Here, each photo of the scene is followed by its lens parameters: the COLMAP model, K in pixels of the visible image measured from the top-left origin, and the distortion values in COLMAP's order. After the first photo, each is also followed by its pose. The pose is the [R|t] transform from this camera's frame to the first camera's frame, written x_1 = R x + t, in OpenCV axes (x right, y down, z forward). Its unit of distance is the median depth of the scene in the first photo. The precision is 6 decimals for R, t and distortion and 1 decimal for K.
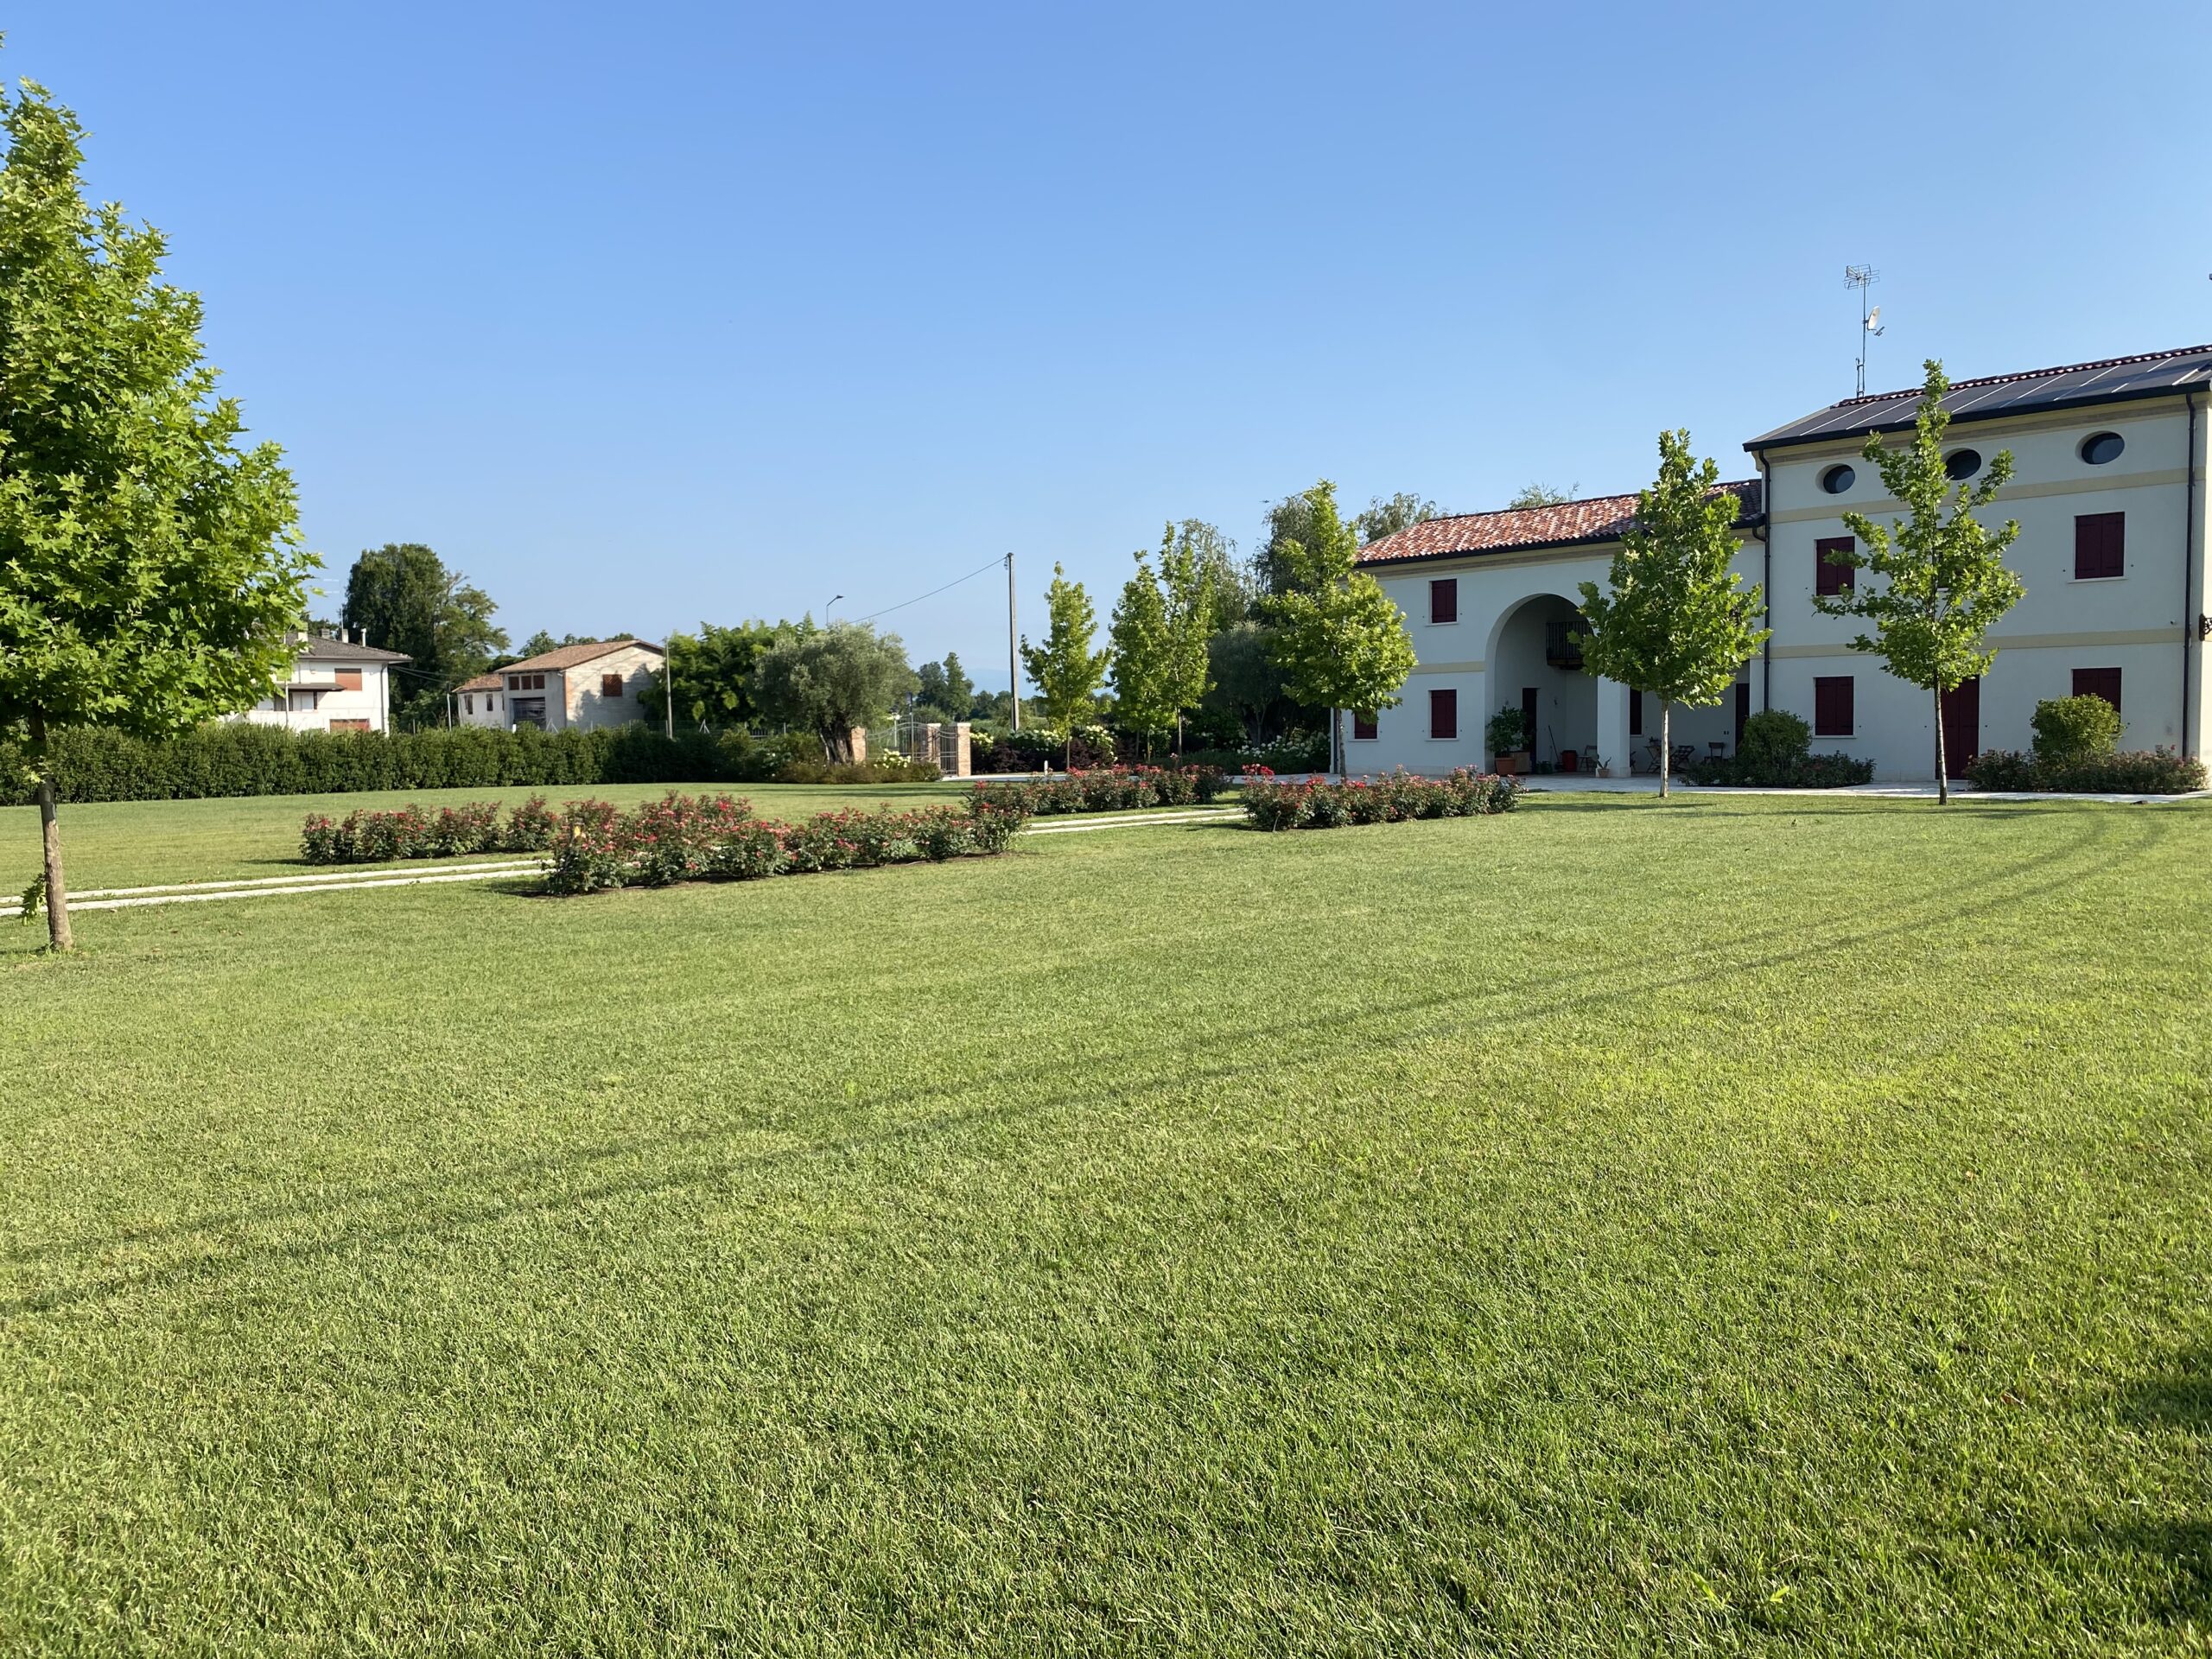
lens RADIAL K [[1665.9, 0, 1106.0], [0, 1665.9, 829.5], [0, 0, 1]] dist [-0.009169, 0.013546]
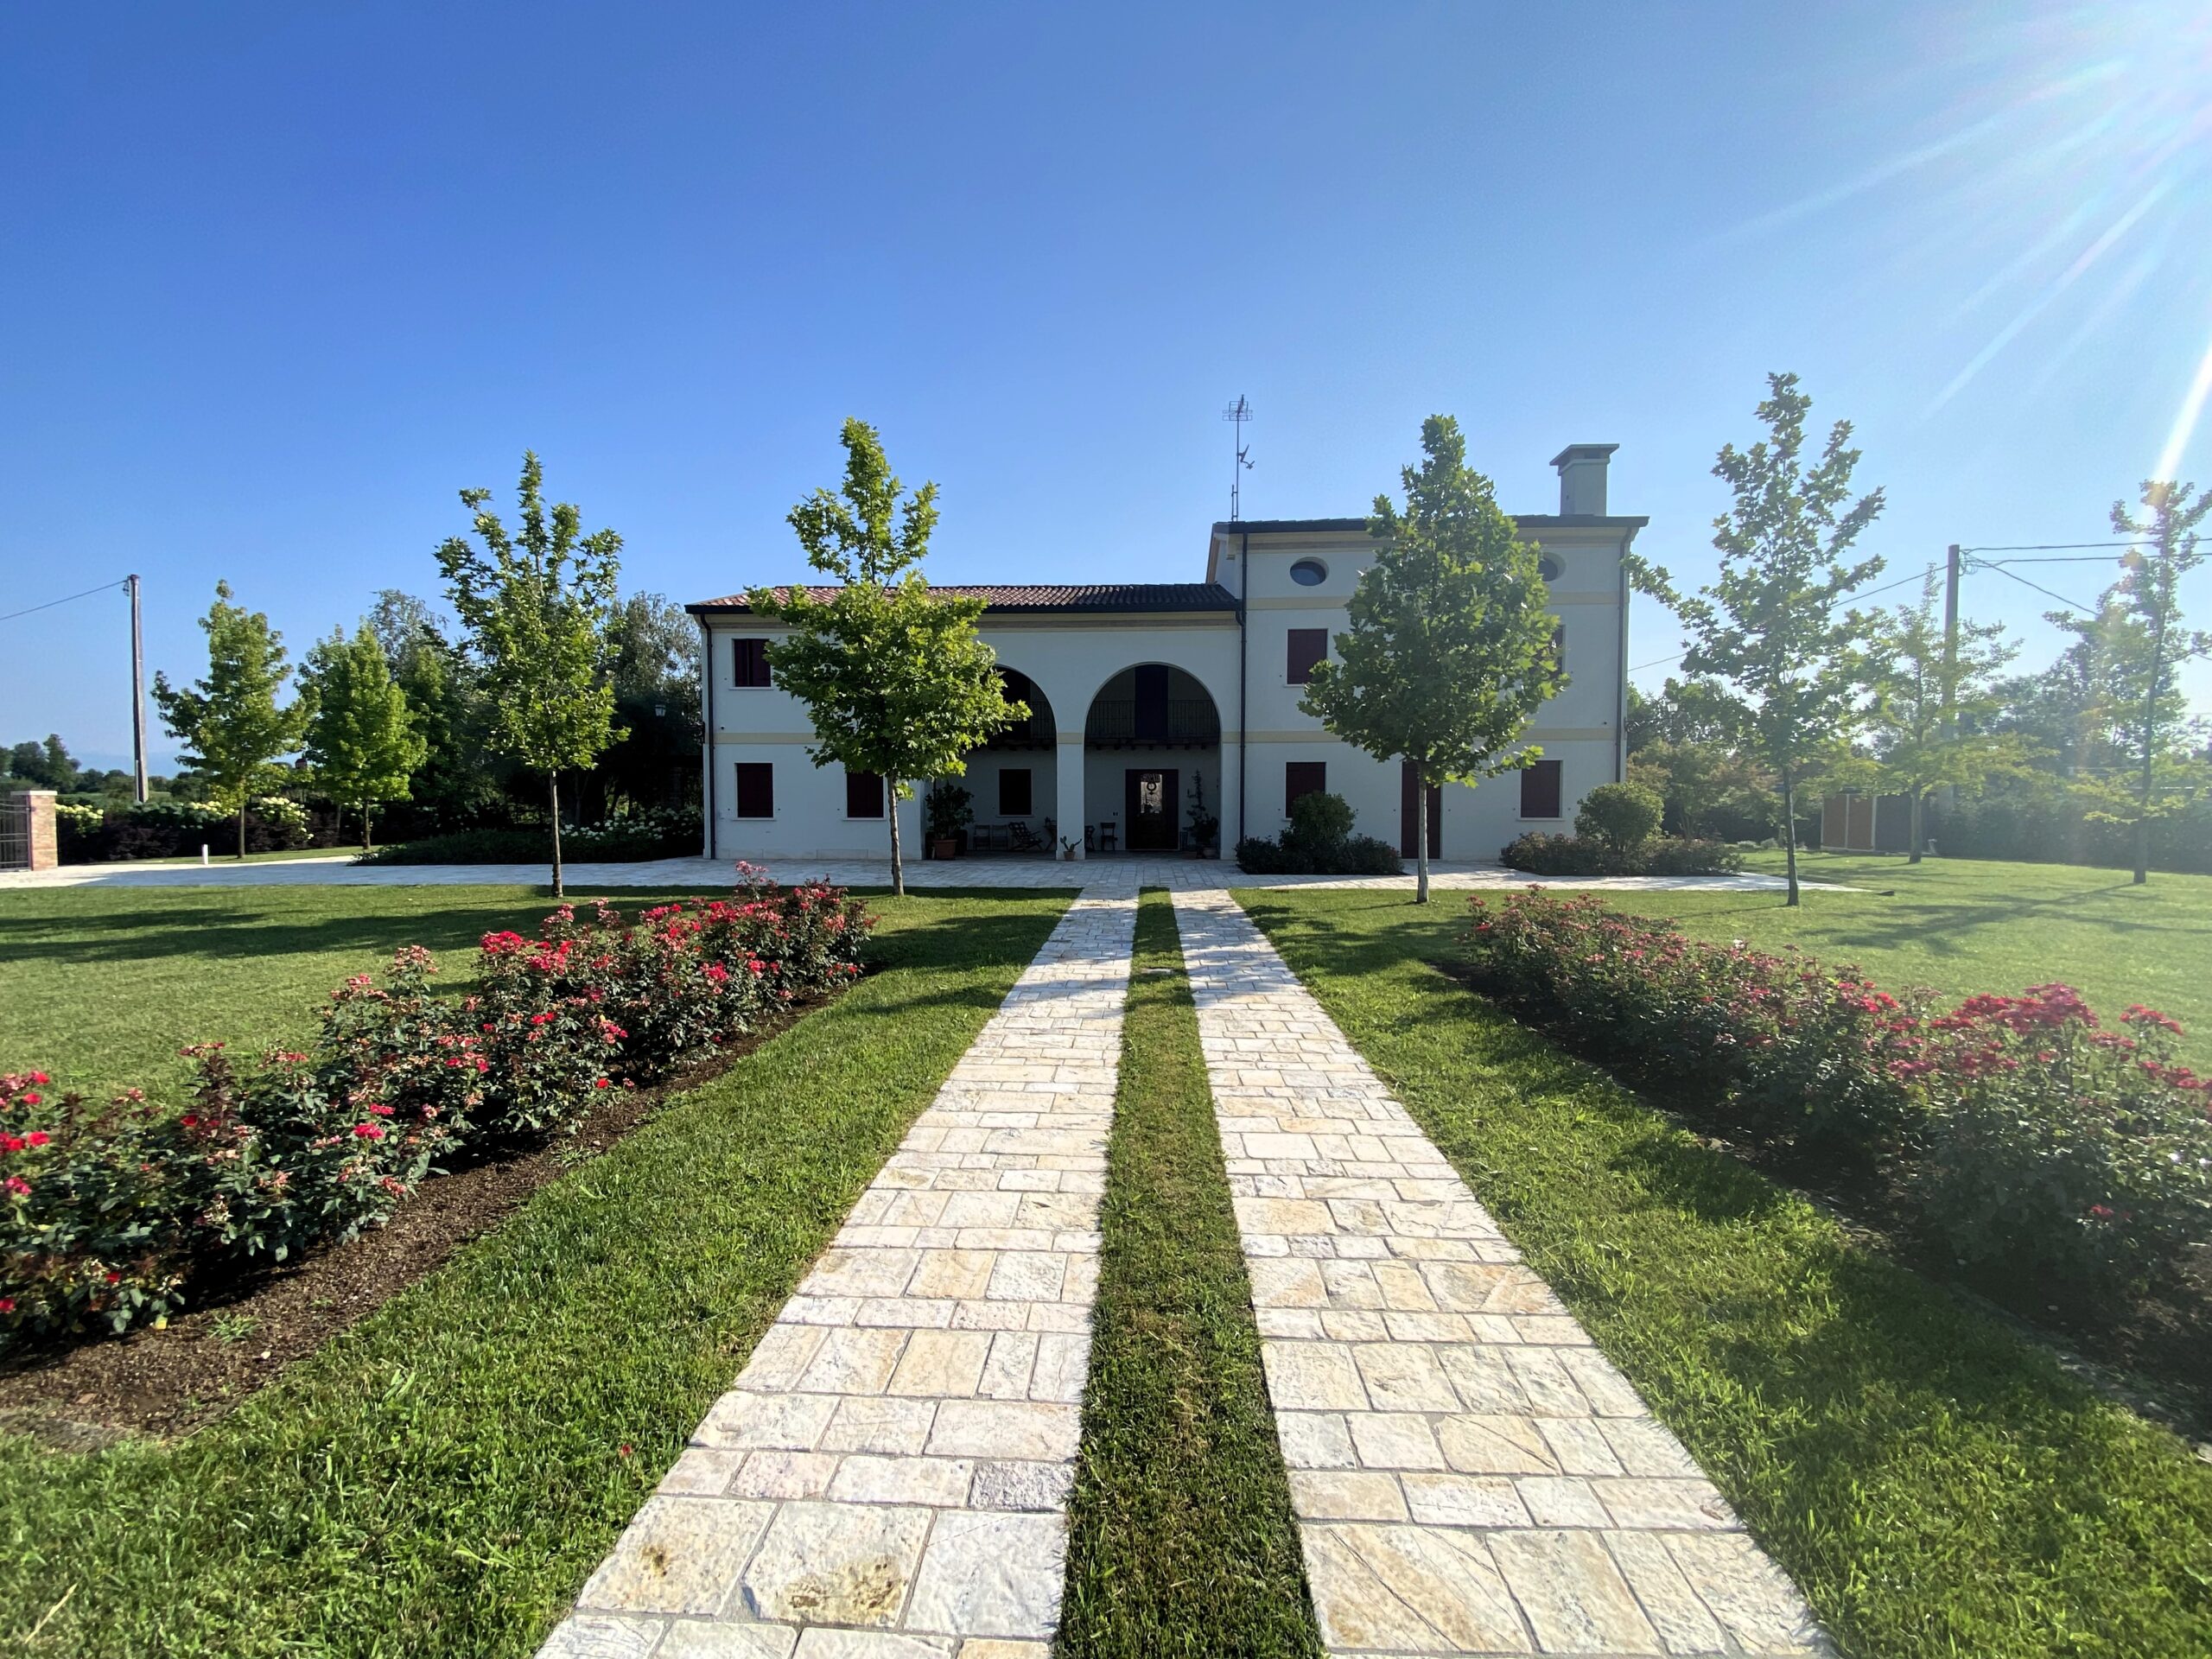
lens RADIAL K [[887.3, 0, 1106.0], [0, 887.3, 829.5], [0, 0, 1]] dist [0.011965, -0.018069]
pose [[0.706077, -0.007678, 0.708093, -0.029551], [0.032889, 0.999218, -0.021960, -0.025655], [-0.707370, 0.038794, 0.705778, 0.439324]]
